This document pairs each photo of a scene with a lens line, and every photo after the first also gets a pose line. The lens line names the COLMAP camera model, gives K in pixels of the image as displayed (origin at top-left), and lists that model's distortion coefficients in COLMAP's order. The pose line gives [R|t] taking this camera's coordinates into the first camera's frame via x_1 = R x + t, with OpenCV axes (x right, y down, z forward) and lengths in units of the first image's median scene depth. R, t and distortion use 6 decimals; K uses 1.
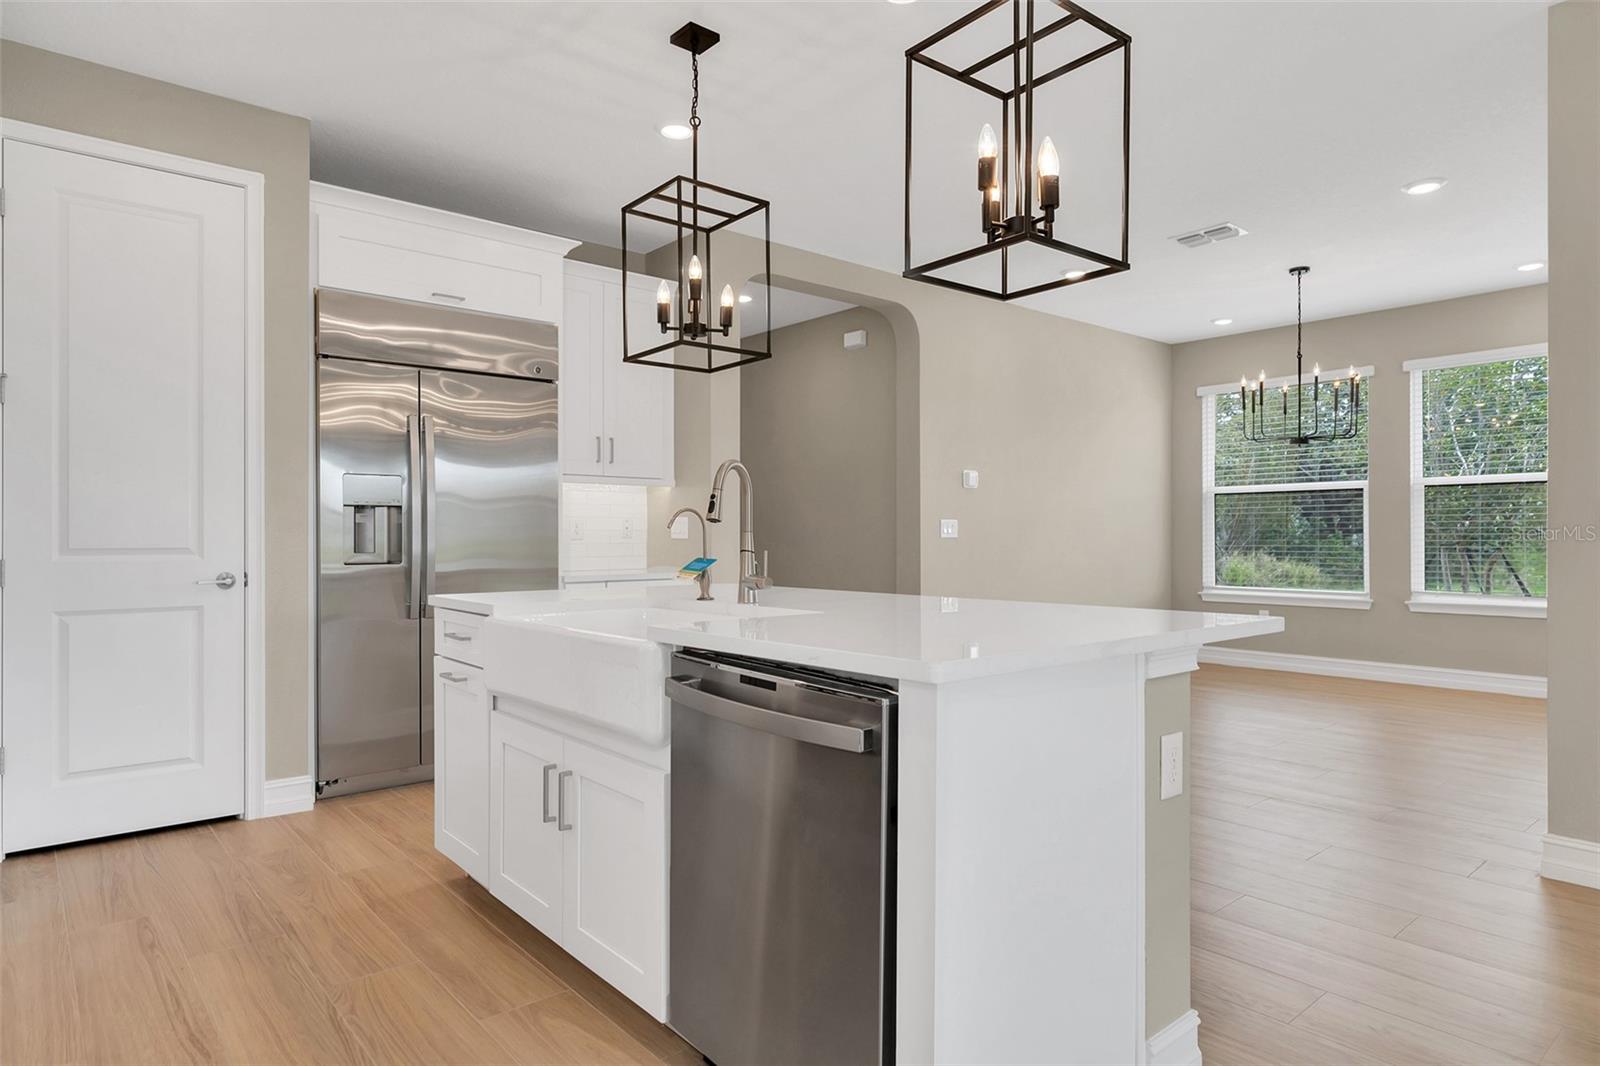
lens RADIAL K [[927.5, 0, 802.0], [0, 927.5, 533.8], [0, 0, 1]] dist [-0.003403, 0.002142]
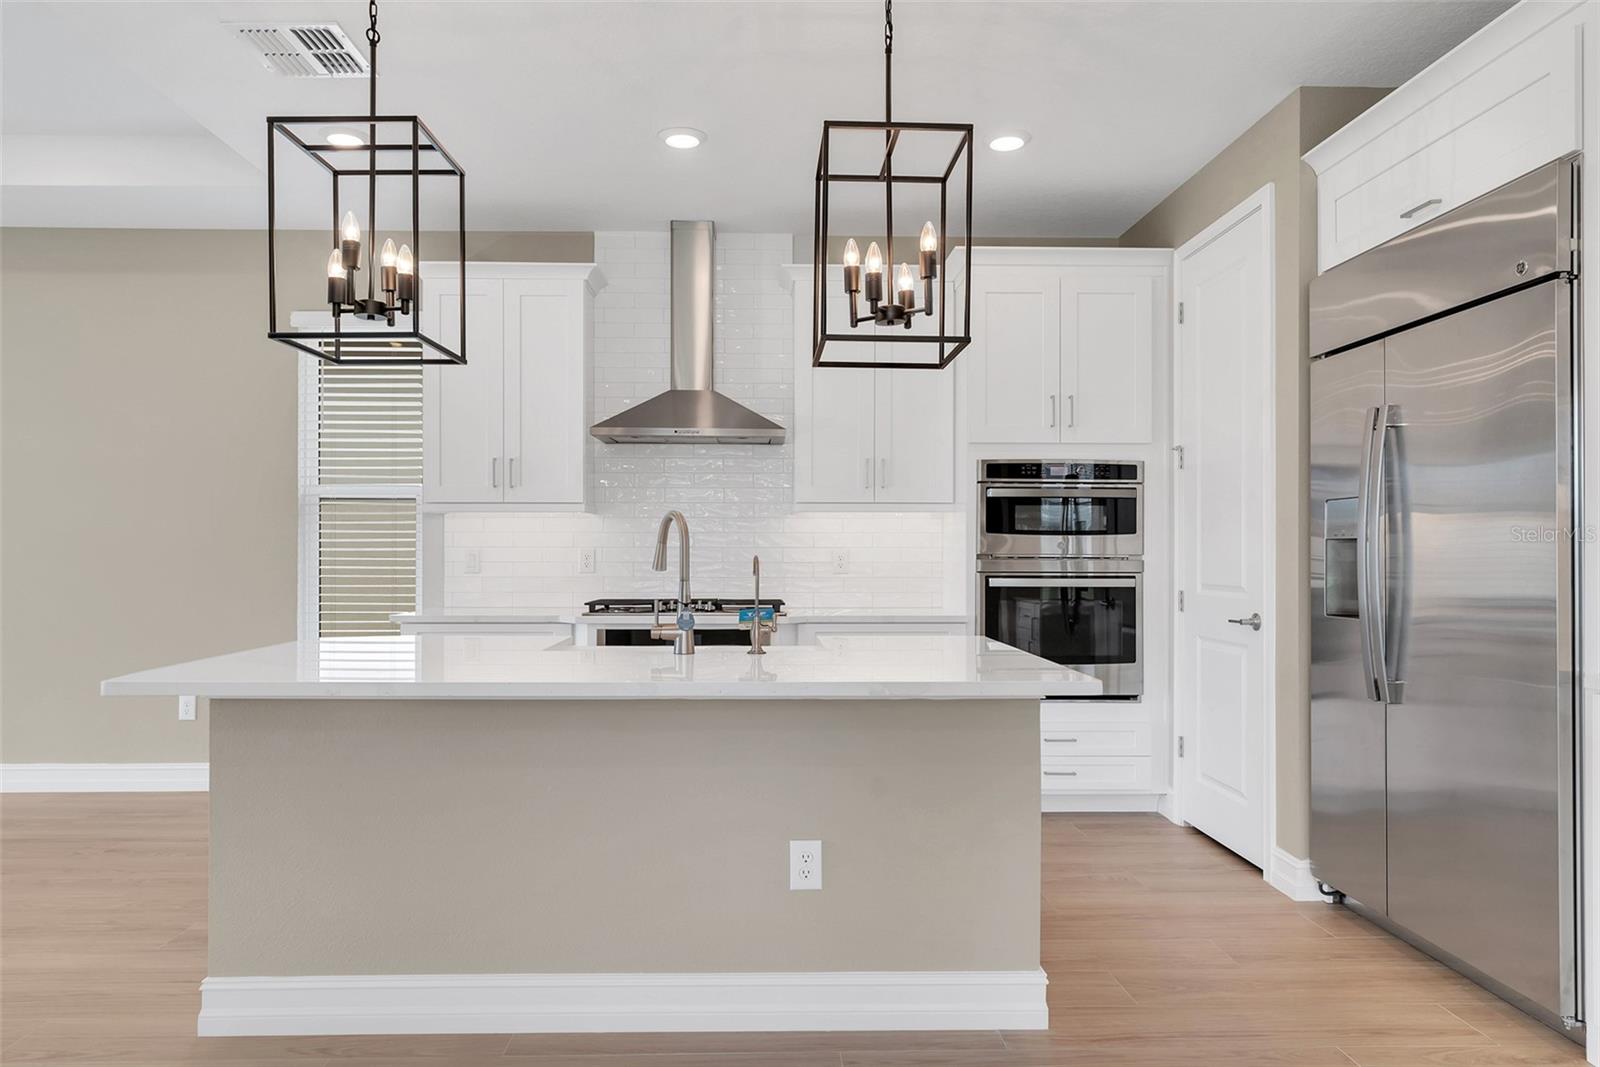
lens RADIAL K [[1013.0, 0, 761.8], [0, 1013.0, 545.4], [0, 0, 1]] dist [0.009163, -0.005028]
pose [[-0.634110, -0.004219, -0.773231, 0.494789], [0.002862, 0.999965, -0.007804, -0.020853], [0.773237, -0.007161, -0.634076, 1.211076]]
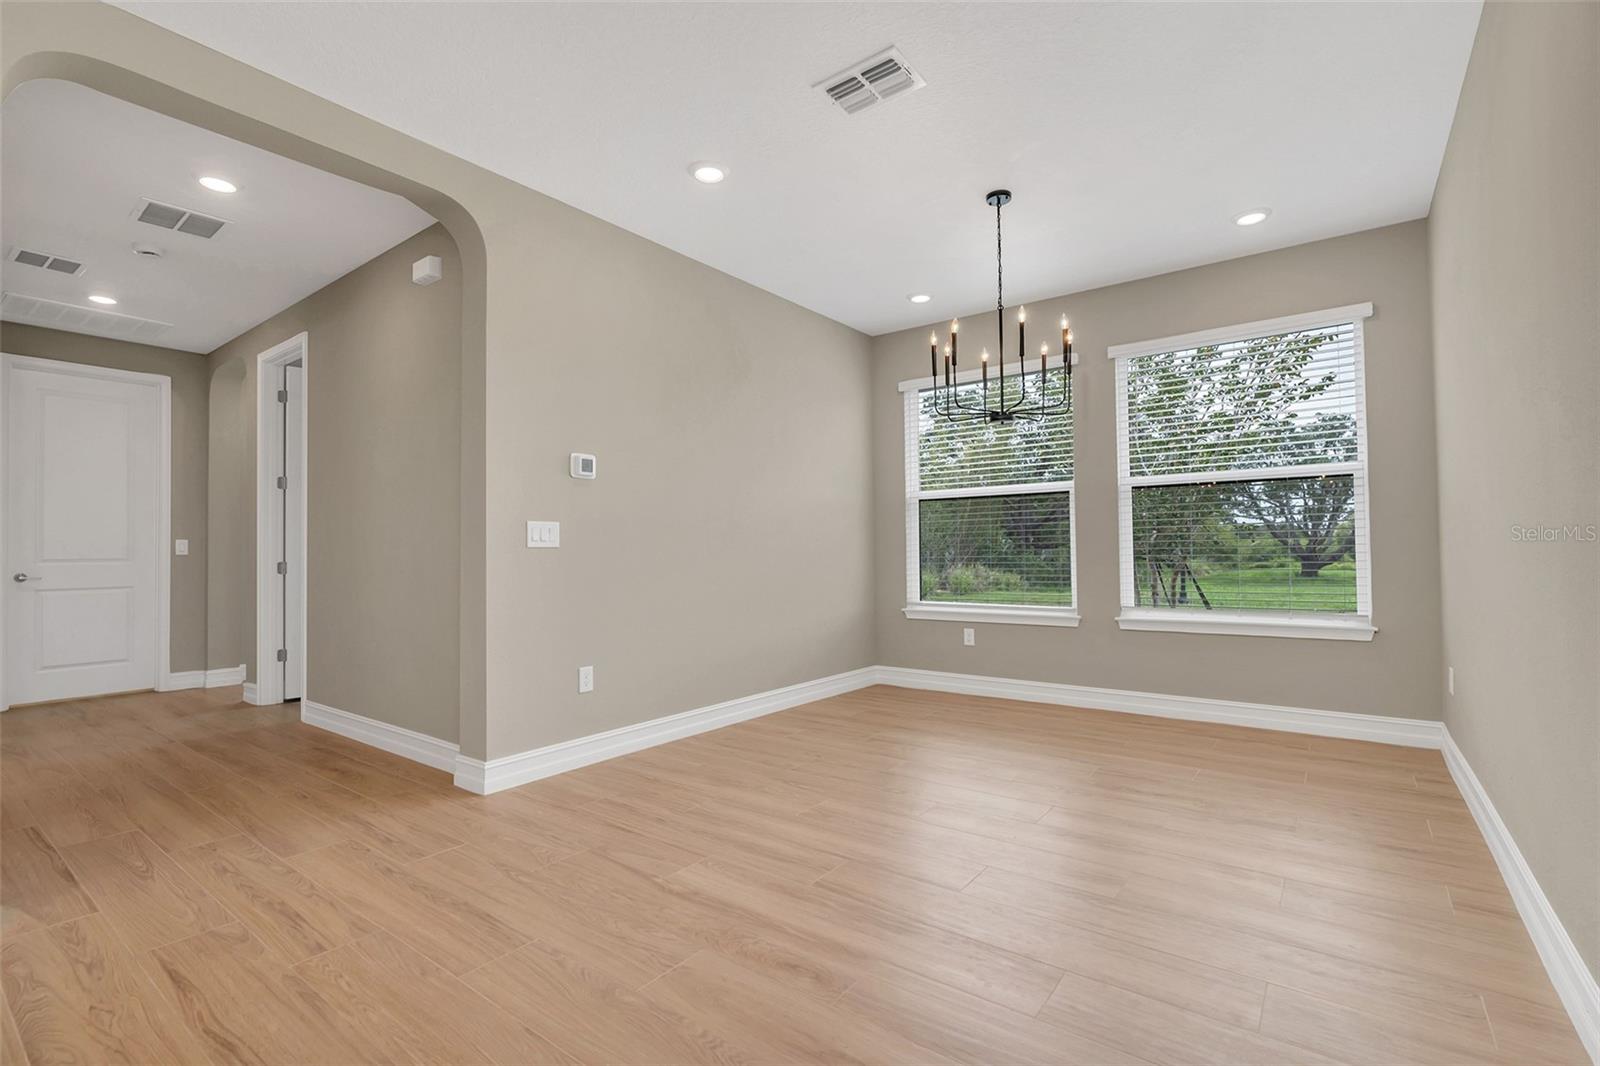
lens RADIAL K [[734.4, 0, 797.1], [0, 734.4, 542.4], [0, 0, 1]] dist [-0.009873, 0.001817]
pose [[0.976879, -0.004138, 0.213753, 0.382620], [0.007134, 0.999887, -0.013245, 0.015554], [-0.213674, 0.014464, 0.976798, 0.704956]]
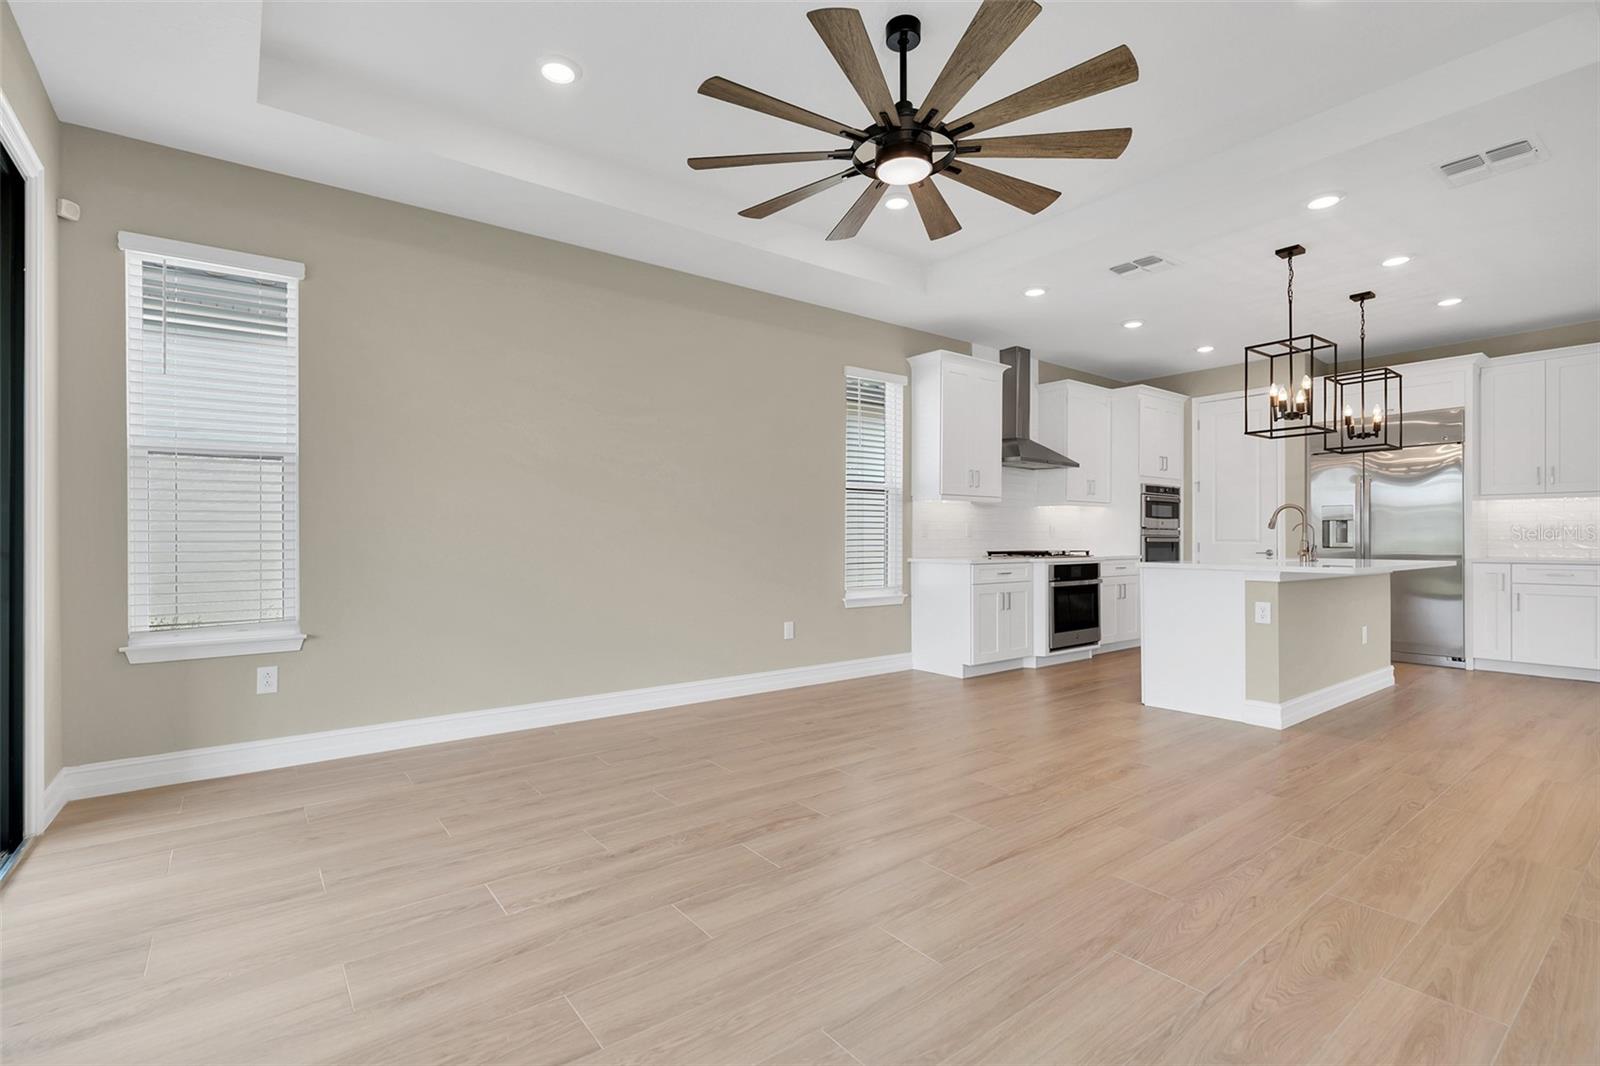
lens RADIAL K [[728.7, 0, 794.4], [0, 728.7, 535.5], [0, 0, 1]] dist [-0.011814, 0.003955]
pose [[-0.056950, -0.002222, -0.998375, 1.331385], [0.004541, 0.999987, -0.002484, 0.003652], [0.998367, -0.004675, -0.056939, -0.157962]]
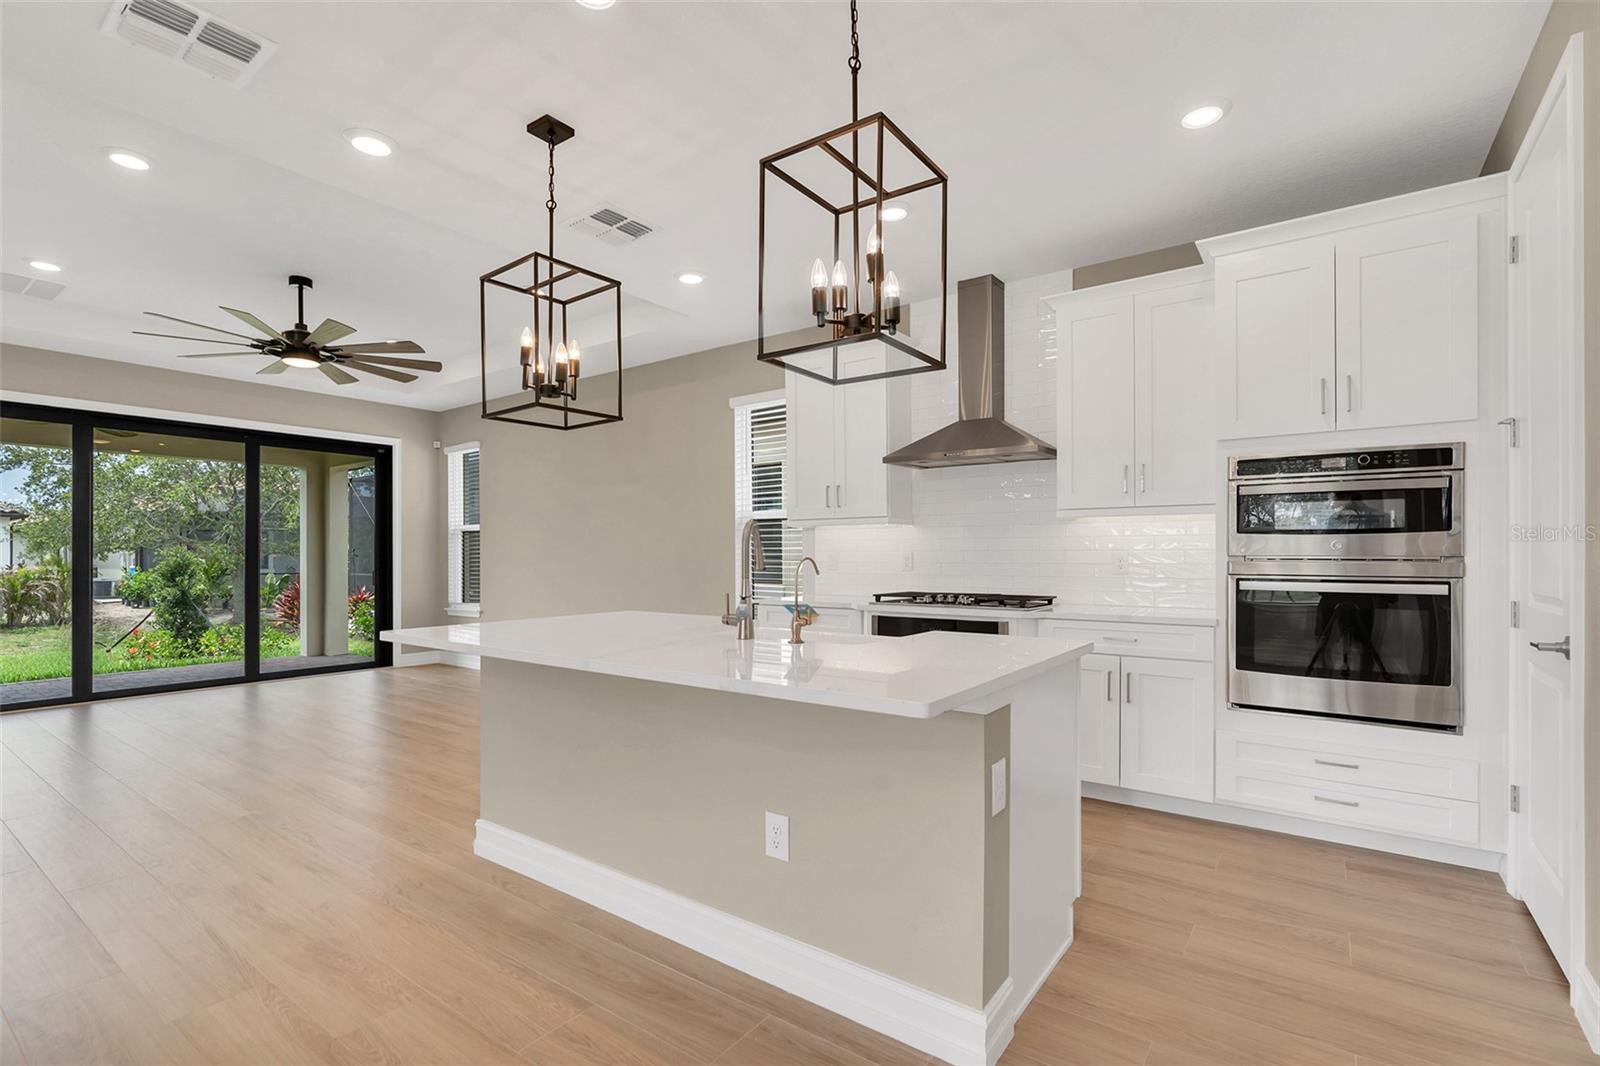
lens RADIAL K [[728.7, 0, 794.0], [0, 728.7, 547.5], [0, 0, 1]] dist [-0.011814, 0.003955]
pose [[-0.972043, 0.001452, -0.234798, 0.068246], [0.004817, 0.999894, -0.013759, -0.019564], [0.234753, -0.014505, -0.971947, 1.333192]]
